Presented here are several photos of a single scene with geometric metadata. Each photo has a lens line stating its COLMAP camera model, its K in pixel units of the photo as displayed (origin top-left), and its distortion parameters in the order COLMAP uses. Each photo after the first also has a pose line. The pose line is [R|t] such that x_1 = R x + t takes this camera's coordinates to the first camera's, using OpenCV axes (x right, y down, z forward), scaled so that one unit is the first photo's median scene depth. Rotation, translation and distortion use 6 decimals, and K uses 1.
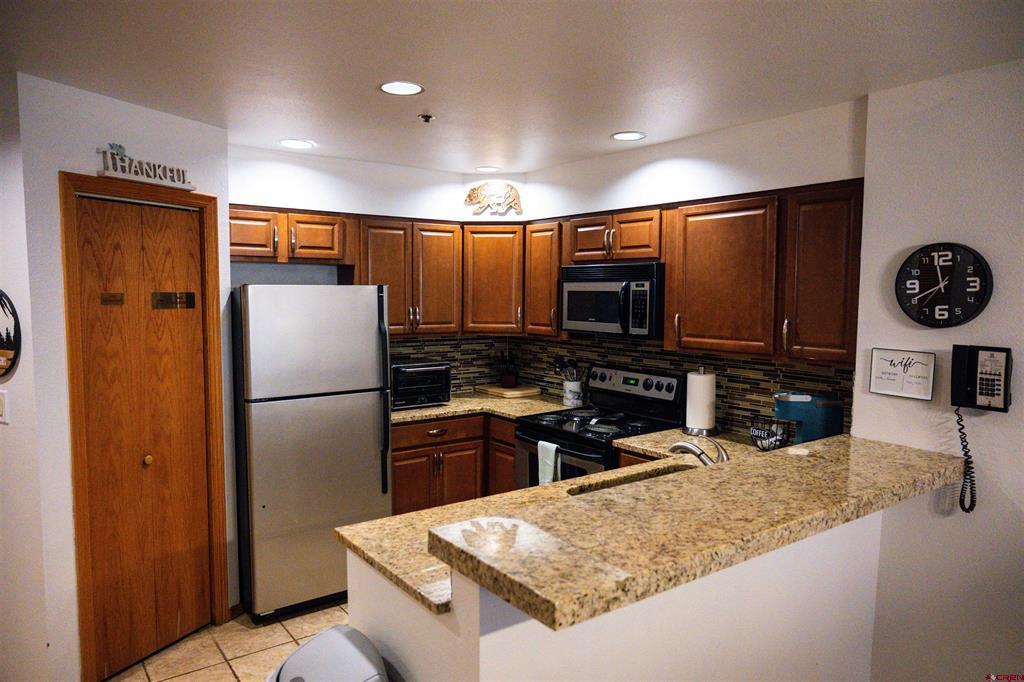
lens RADIAL K [[685.3, 0, 512.0], [0, 685.3, 341.0], [0, 0, 1]] dist [-0.002288, 0.001614]
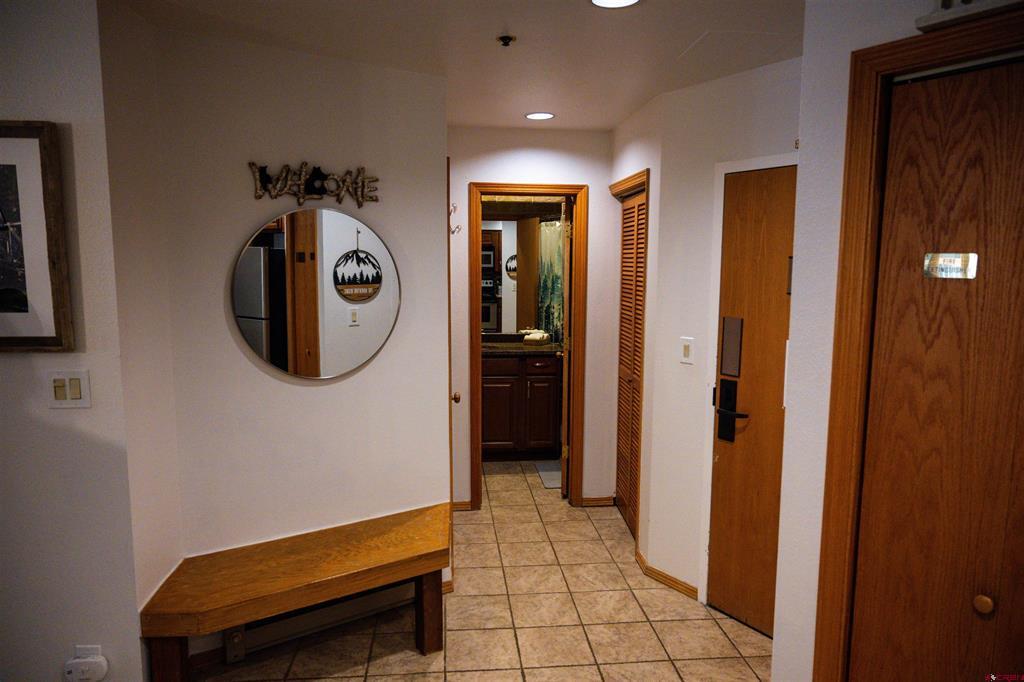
lens RADIAL K [[685.3, 0, 512.0], [0, 685.3, 341.0], [0, 0, 1]] dist [-0.002288, 0.001614]
pose [[-0.510696, 0.095056, -0.854491, 0.031825], [-0.073528, 0.985399, 0.153564, -0.058646], [0.856612, 0.141253, -0.496250, 0.942309]]
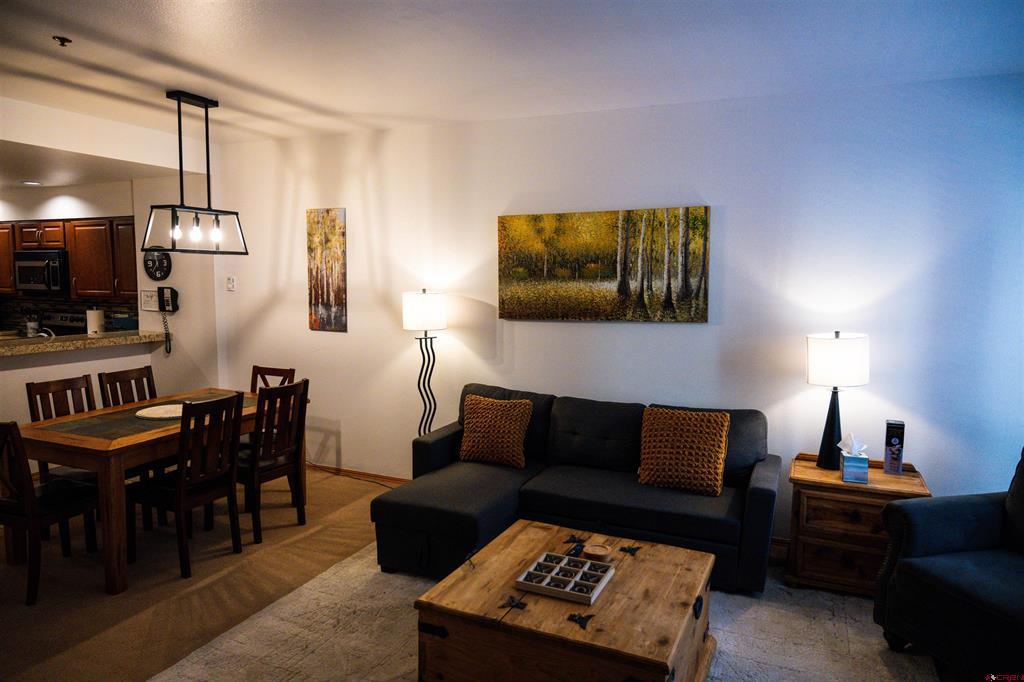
lens RADIAL K [[685.3, 0, 512.0], [0, 685.3, 341.0], [0, 0, 1]] dist [-0.002288, 0.001614]
pose [[0.875776, -0.049044, 0.480221, 0.379697], [0.035015, 0.998659, 0.038135, 0.102341], [-0.481447, -0.016583, 0.876318, -1.219373]]
